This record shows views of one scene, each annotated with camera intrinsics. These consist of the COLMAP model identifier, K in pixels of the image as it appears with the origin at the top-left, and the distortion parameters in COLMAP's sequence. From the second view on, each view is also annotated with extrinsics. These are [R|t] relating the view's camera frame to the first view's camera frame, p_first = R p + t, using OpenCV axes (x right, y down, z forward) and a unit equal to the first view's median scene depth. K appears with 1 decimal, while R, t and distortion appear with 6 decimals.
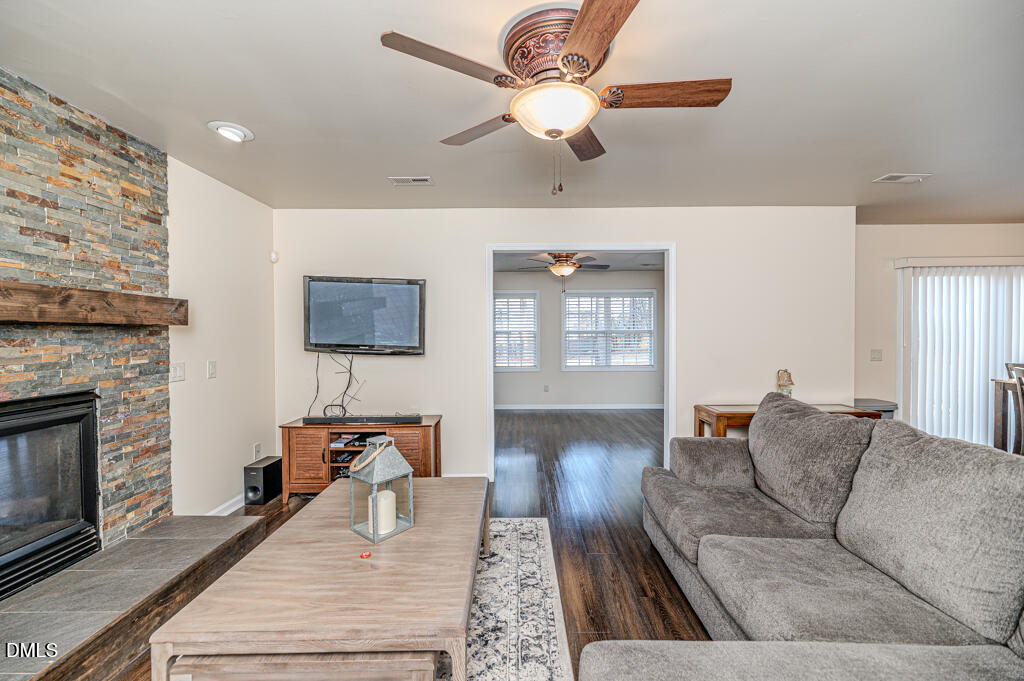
lens RADIAL K [[410.0, 0, 517.2], [0, 410.0, 342.7], [0, 0, 1]] dist [0.000649, -0.000281]
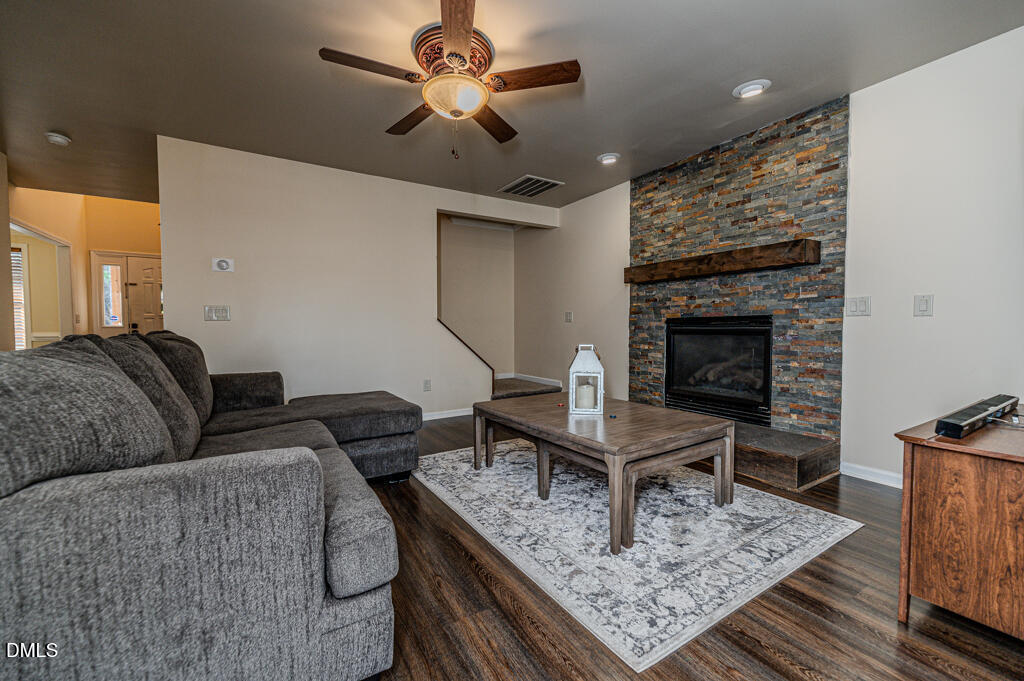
lens RADIAL K [[410.0, 0, 510.5], [0, 410.0, 335.2], [0, 0, 1]] dist [0.000649, -0.000281]
pose [[-0.842174, 0.025535, -0.538601, 0.484925], [0.002769, 0.999070, 0.043035, 0.110609], [0.539198, 0.034751, -0.841462, 1.593539]]
